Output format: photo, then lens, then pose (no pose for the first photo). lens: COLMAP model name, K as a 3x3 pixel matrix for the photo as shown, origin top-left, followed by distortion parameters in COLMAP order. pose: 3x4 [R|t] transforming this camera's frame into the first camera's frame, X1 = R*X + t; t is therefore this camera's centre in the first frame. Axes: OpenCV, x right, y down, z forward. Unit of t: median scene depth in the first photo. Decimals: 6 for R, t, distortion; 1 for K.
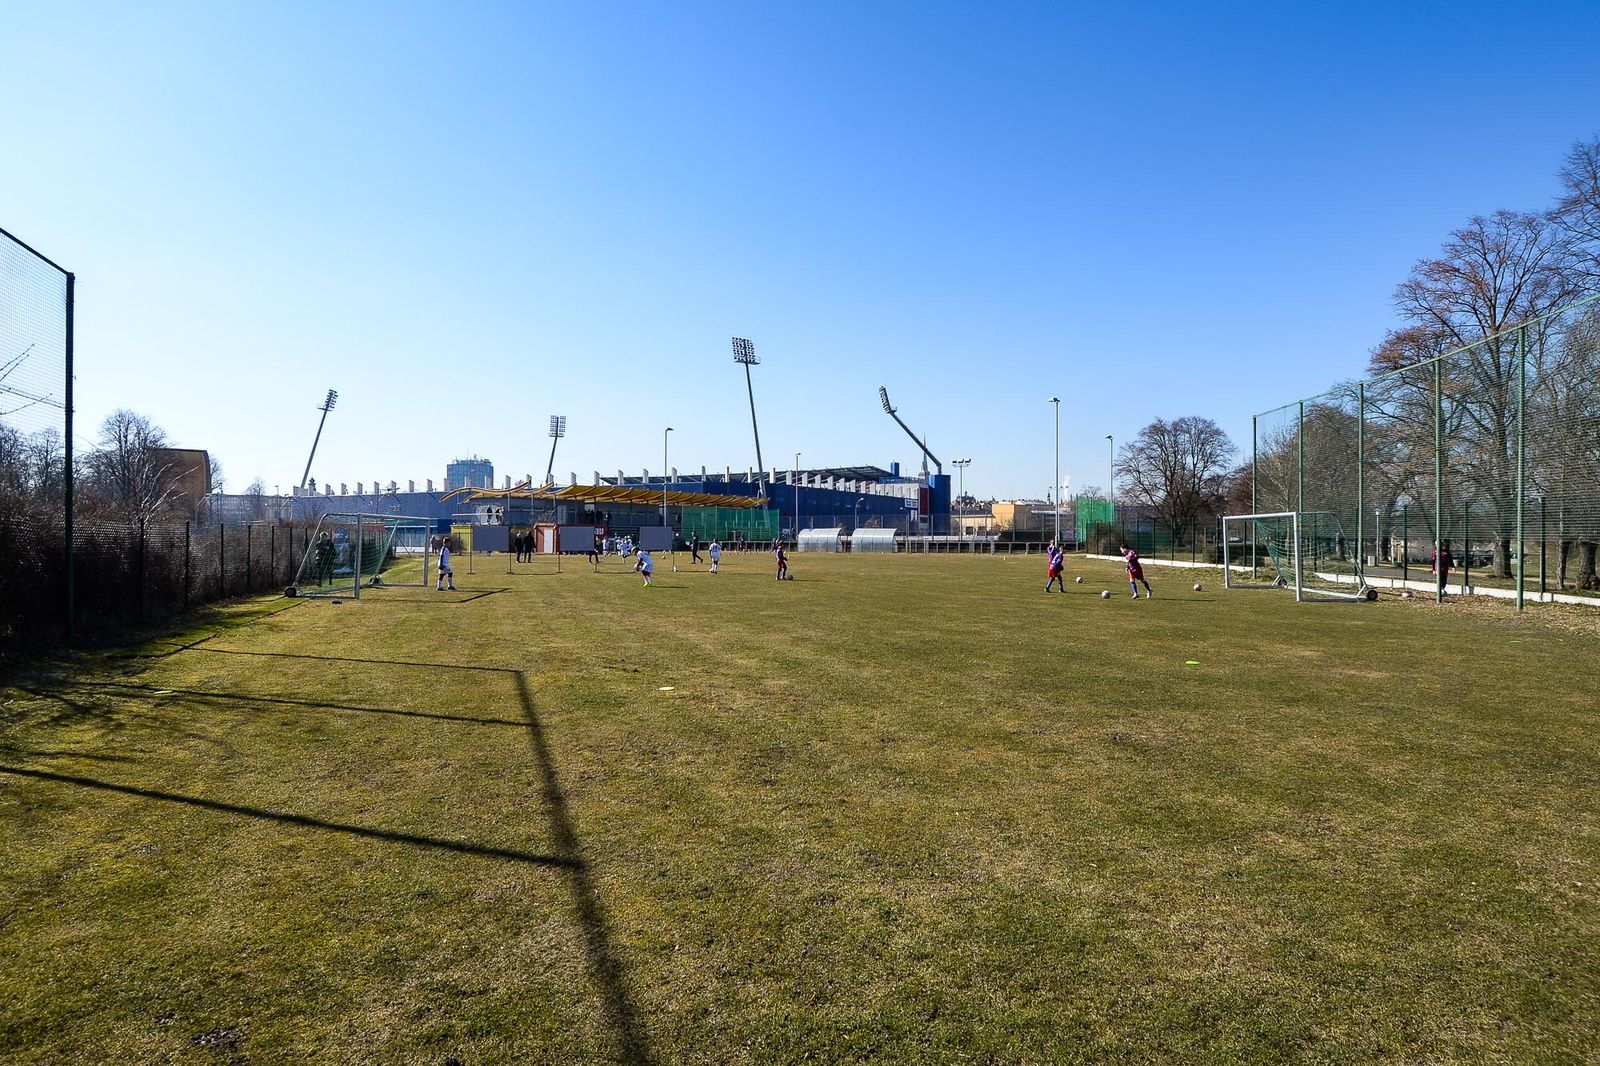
lens RADIAL K [[858.2, 0, 800.0], [0, 858.2, 533.0], [0, 0, 1]] dist [0.013361, -0.000291]
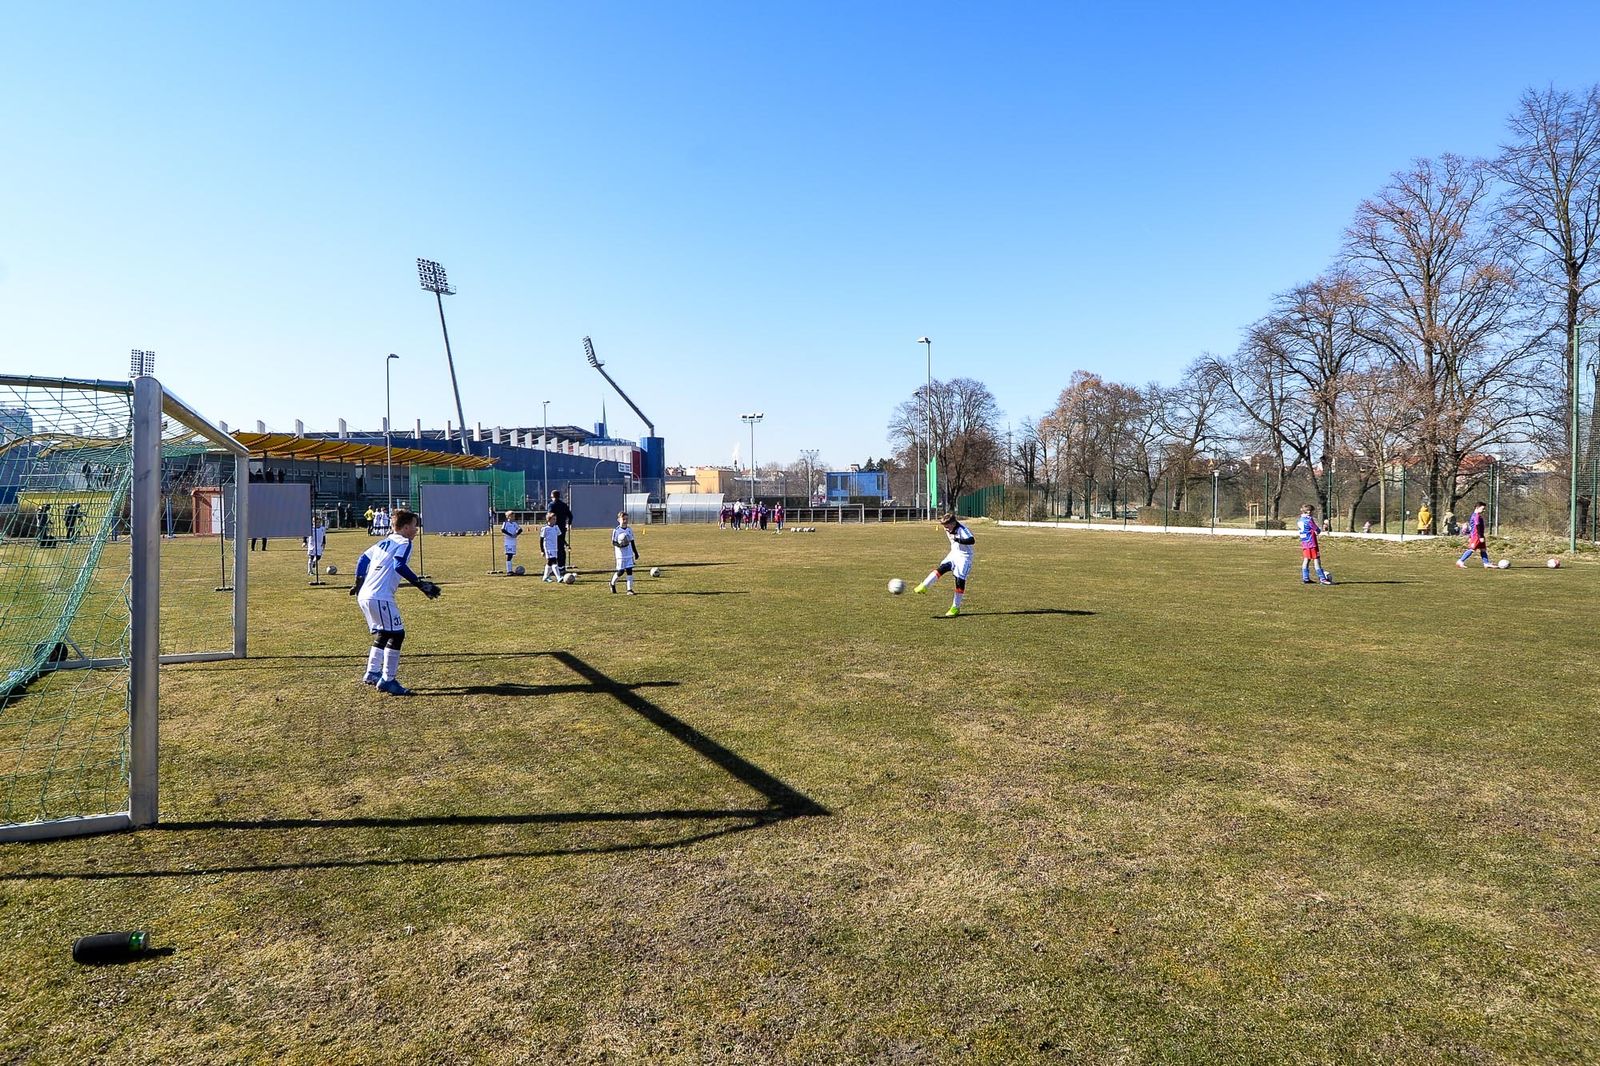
lens RADIAL K [[858.2, 0, 800.0], [0, 858.2, 533.0], [0, 0, 1]] dist [0.013361, -0.000291]
pose [[0.921518, -0.023882, 0.387601, -0.065861], [0.009435, 0.999189, 0.039135, 0.000562], [-0.388221, -0.032406, 0.920996, 0.110169]]
